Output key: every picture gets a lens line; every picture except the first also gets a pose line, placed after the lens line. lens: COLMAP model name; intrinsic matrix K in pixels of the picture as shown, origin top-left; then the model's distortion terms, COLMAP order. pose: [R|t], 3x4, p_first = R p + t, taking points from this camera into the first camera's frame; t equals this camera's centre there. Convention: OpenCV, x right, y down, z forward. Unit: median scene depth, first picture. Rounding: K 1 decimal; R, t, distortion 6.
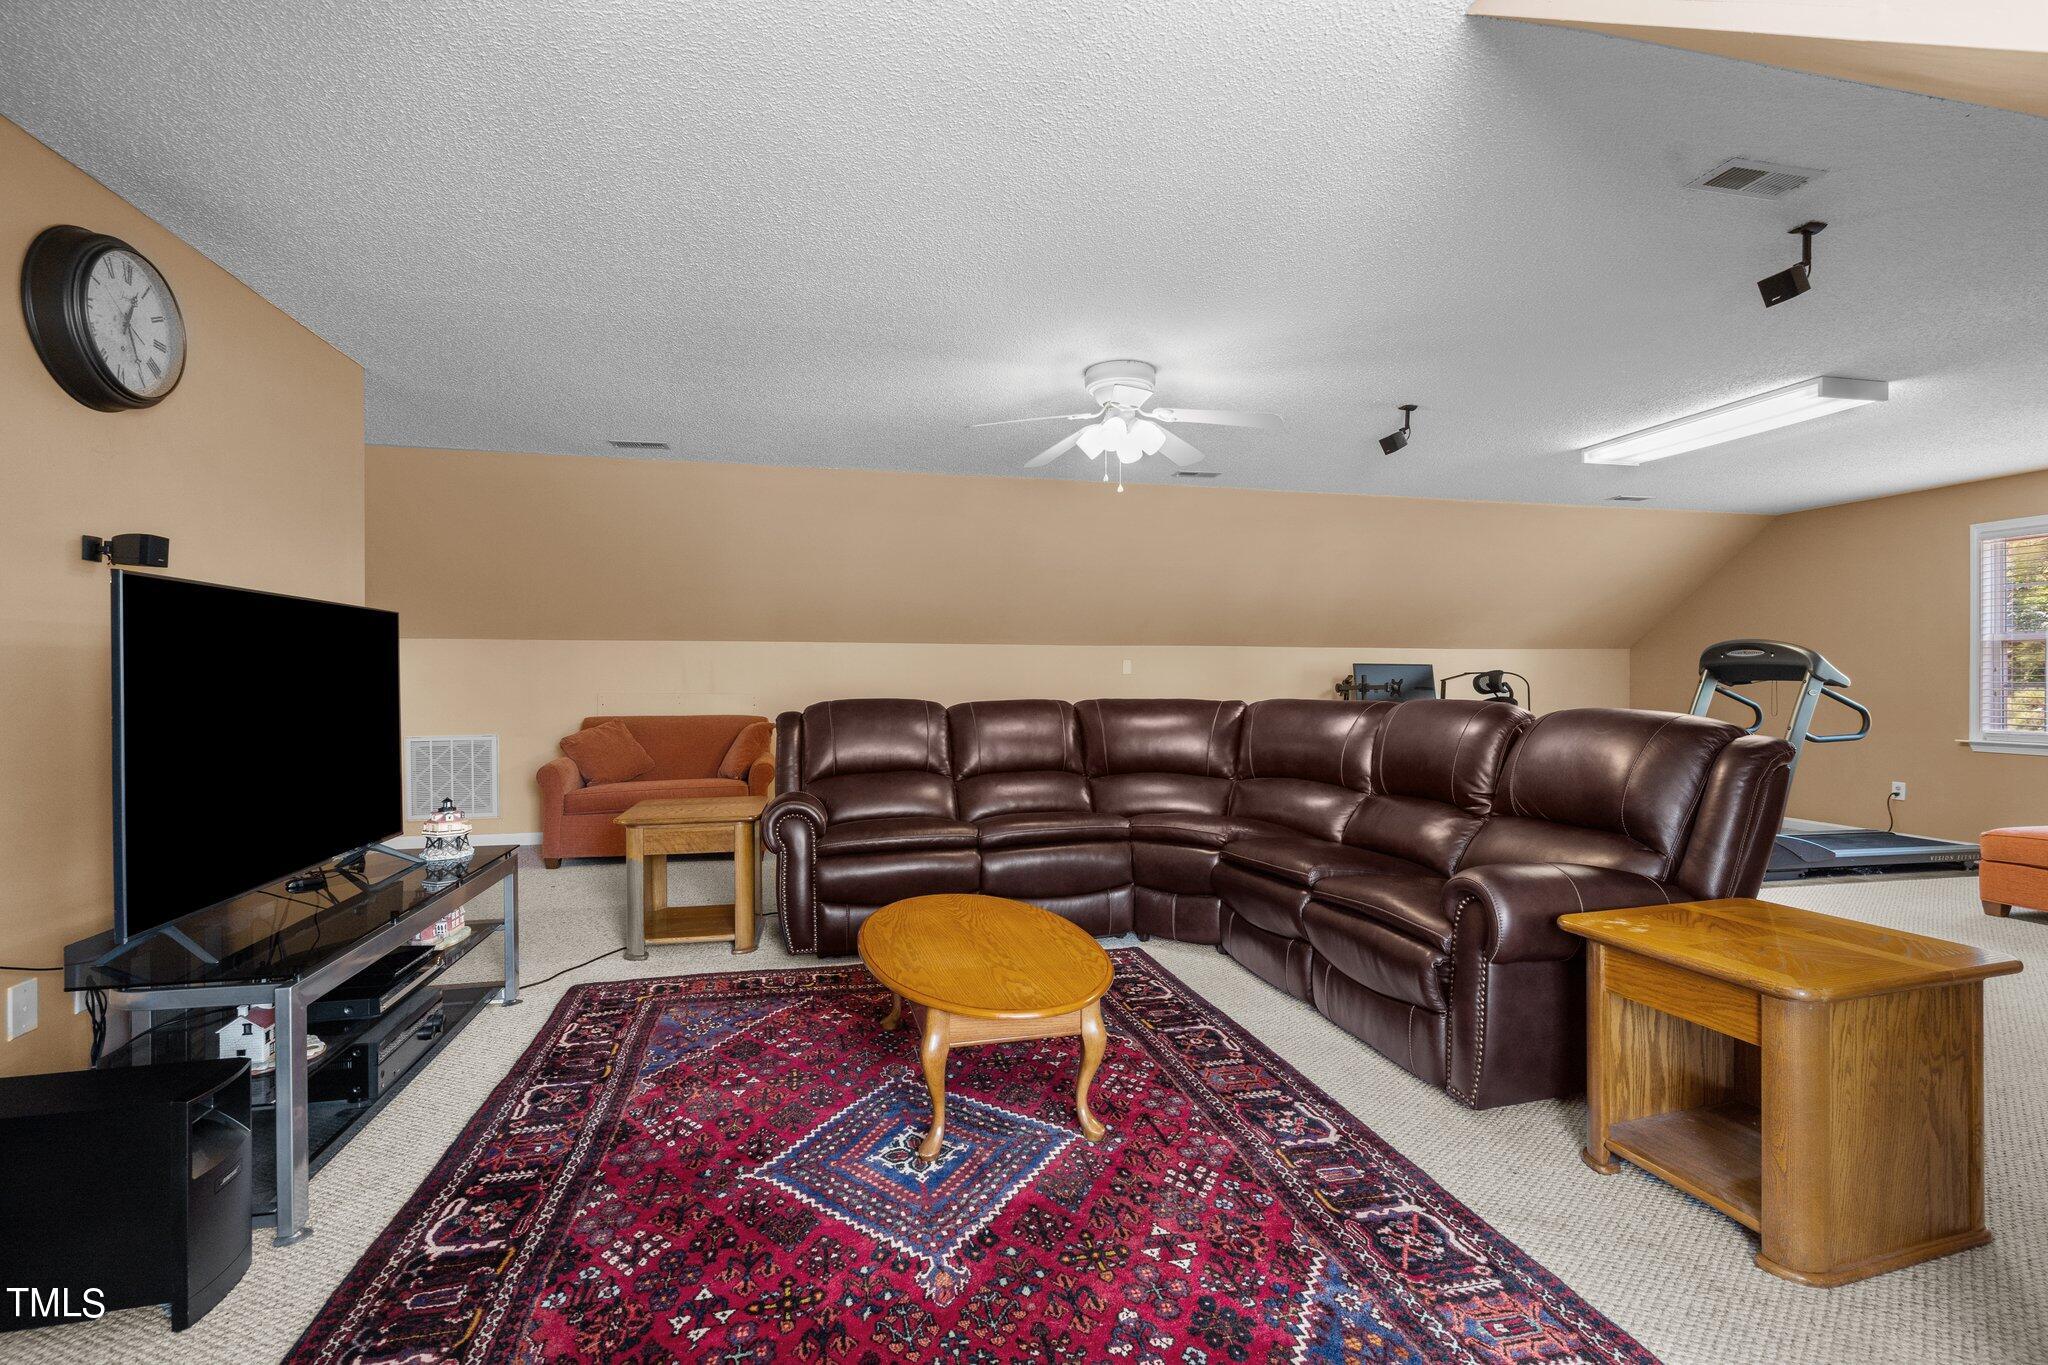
lens RADIAL K [[934.2, 0, 1027.8], [0, 934.2, 679.7], [0, 0, 1]] dist [-0.004098, 0.001740]
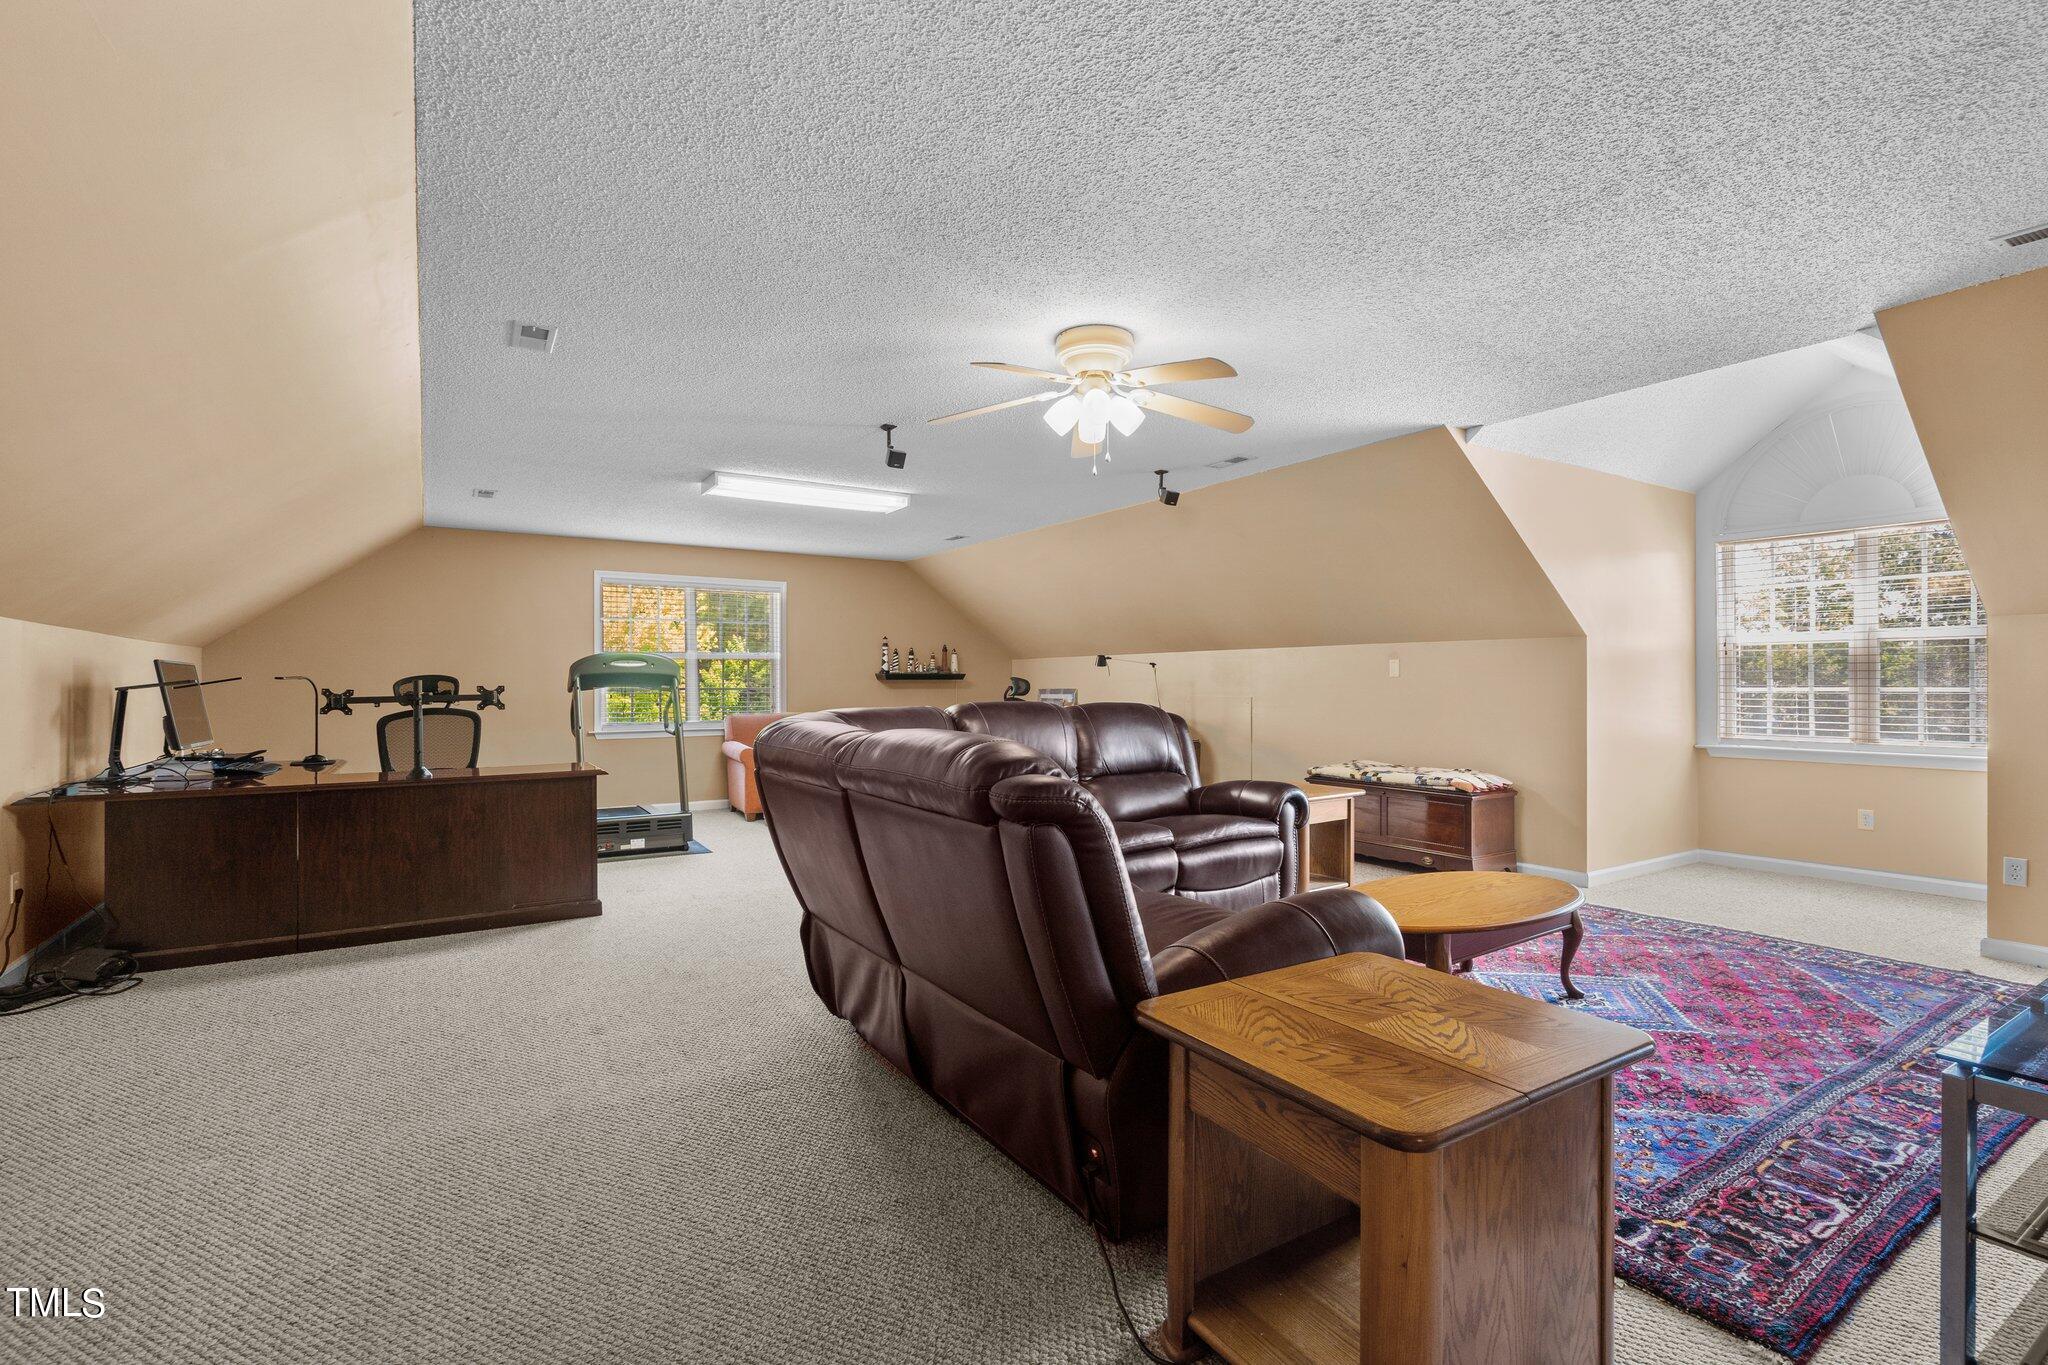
lens RADIAL K [[934.2, 0, 1028.8], [0, 934.2, 686.2], [0, 0, 1]] dist [-0.004098, 0.001740]
pose [[-0.342052, -0.000930, 0.939681, -0.939814], [0.003364, 0.999992, 0.002214, -0.002951], [-0.939675, 0.003919, -0.342046, 1.800007]]
